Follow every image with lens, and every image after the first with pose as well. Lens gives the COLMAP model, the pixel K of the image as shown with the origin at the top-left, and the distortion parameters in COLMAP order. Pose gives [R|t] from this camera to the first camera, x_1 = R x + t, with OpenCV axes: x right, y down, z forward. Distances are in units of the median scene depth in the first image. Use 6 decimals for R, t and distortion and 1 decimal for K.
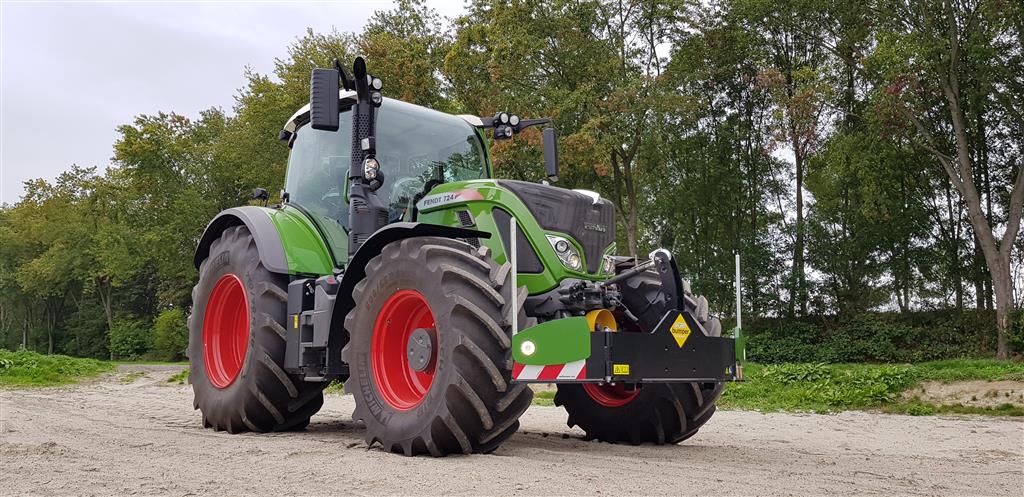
lens RADIAL K [[833.1, 0, 492.8], [0, 833.1, 249.1], [0, 0, 1]] dist [0.003600, 0.001541]
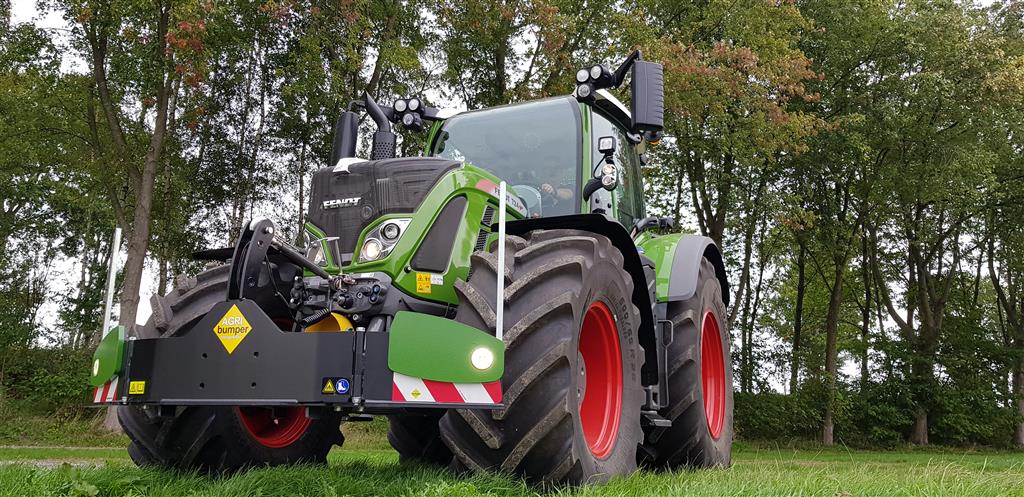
lens RADIAL K [[825.7, 0, 515.2], [0, 825.7, 248.4], [0, 0, 1]] dist [-0.004084, -0.001676]
pose [[0.435084, -0.196725, -0.878636, 0.849972], [0.113497, 0.980038, -0.163227, 0.154483], [0.893208, -0.028705, 0.448727, 0.822619]]
